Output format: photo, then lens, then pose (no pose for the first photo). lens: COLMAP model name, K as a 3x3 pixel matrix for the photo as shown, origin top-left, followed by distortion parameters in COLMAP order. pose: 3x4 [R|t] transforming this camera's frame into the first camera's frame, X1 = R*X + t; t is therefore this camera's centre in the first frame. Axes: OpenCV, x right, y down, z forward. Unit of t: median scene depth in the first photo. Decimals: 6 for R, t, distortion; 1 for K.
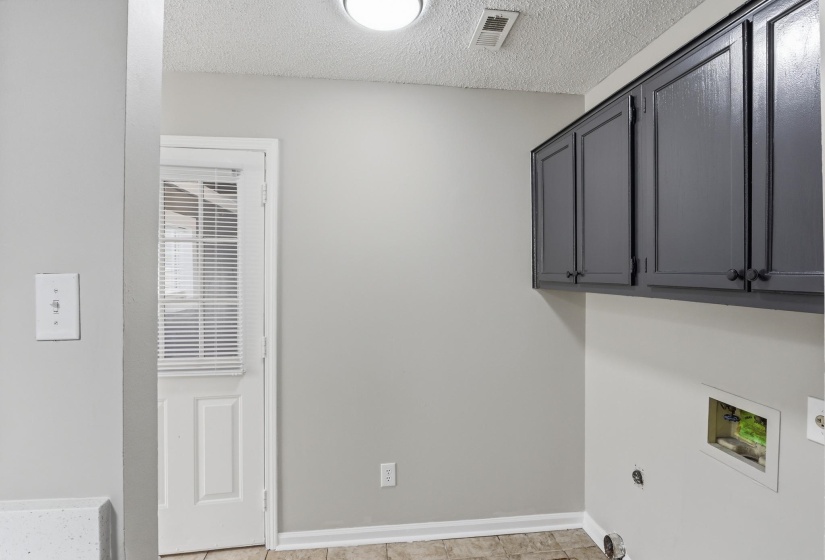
lens RADIAL K [[396.1, 0, 412.8], [0, 396.1, 275.4], [0, 0, 1]] dist [-0.016424, 0.001228]
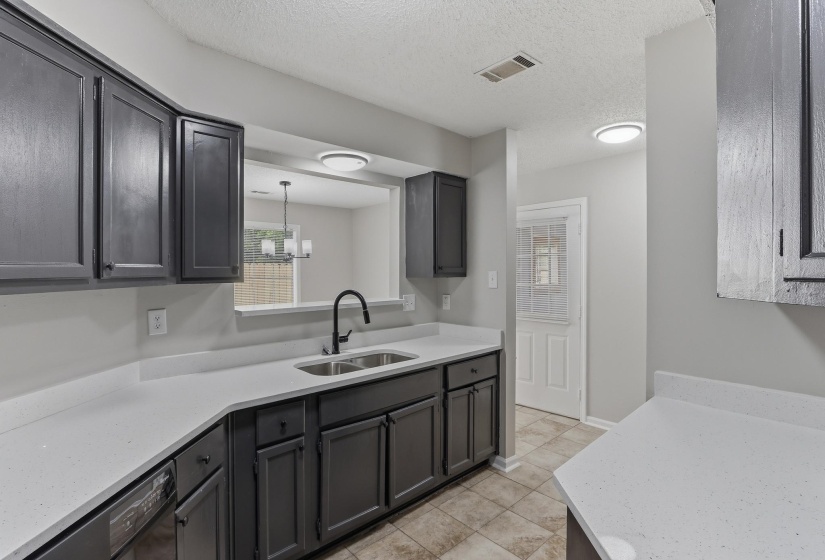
lens RADIAL K [[396.1, 0, 413.7], [0, 396.1, 276.9], [0, 0, 1]] dist [-0.016424, 0.001228]
pose [[0.586724, 0.004264, -0.809776, 0.660014], [0.000736, 0.999983, 0.005799, 0.010368], [0.809787, -0.003999, 0.586711, -0.707363]]
